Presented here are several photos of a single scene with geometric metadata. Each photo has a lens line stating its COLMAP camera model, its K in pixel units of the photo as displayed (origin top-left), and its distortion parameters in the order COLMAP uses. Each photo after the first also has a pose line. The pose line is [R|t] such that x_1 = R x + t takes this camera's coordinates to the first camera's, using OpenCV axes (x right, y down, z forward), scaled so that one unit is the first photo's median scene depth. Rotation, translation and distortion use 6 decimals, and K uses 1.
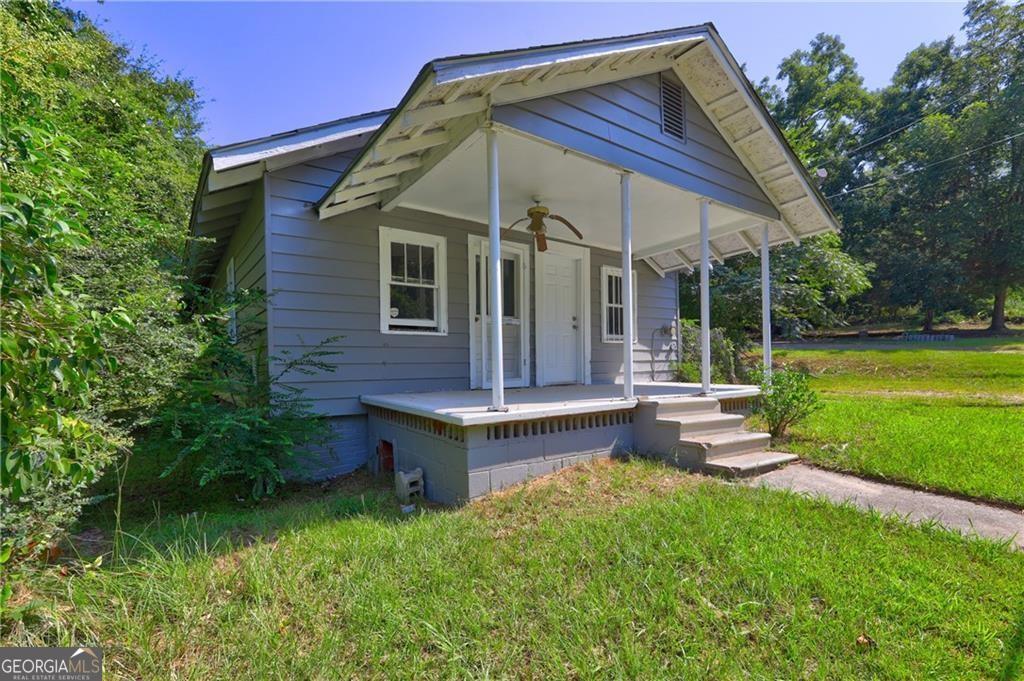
lens RADIAL K [[475.1, 0, 506.9], [0, 475.1, 364.3], [0, 0, 1]] dist [0.001377, 0.000396]
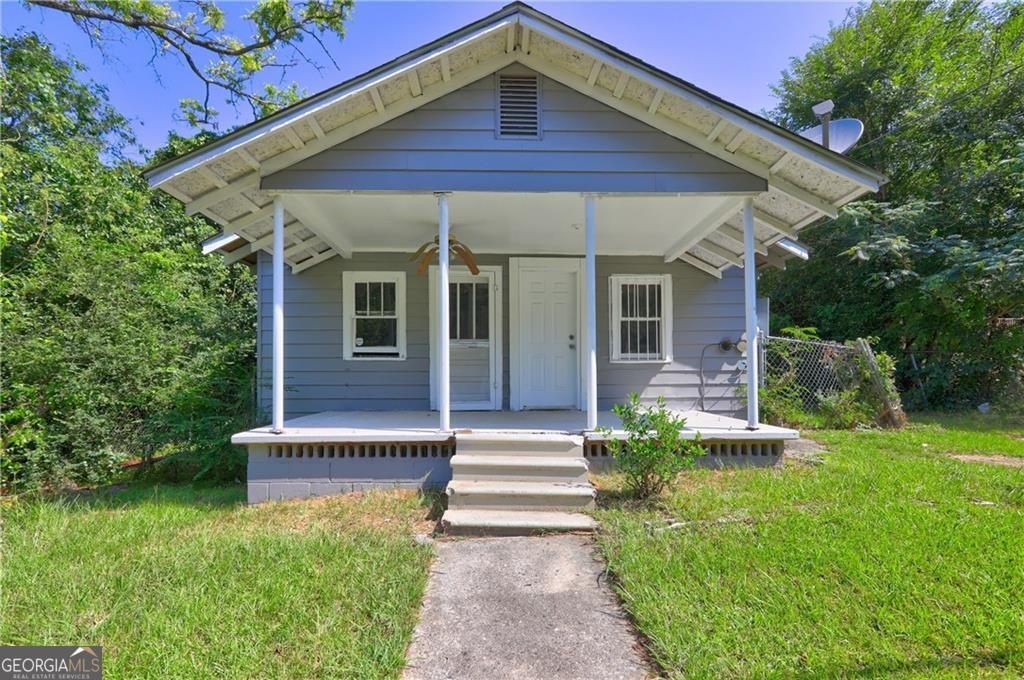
lens RADIAL K [[475.1, 0, 506.9], [0, 475.1, 363.8], [0, 0, 1]] dist [0.001377, 0.000396]
pose [[0.820244, -0.001652, -0.572011, 0.700286], [-0.009704, 0.999812, -0.016803, -0.035927], [0.571931, 0.019333, 0.820074, 0.228360]]
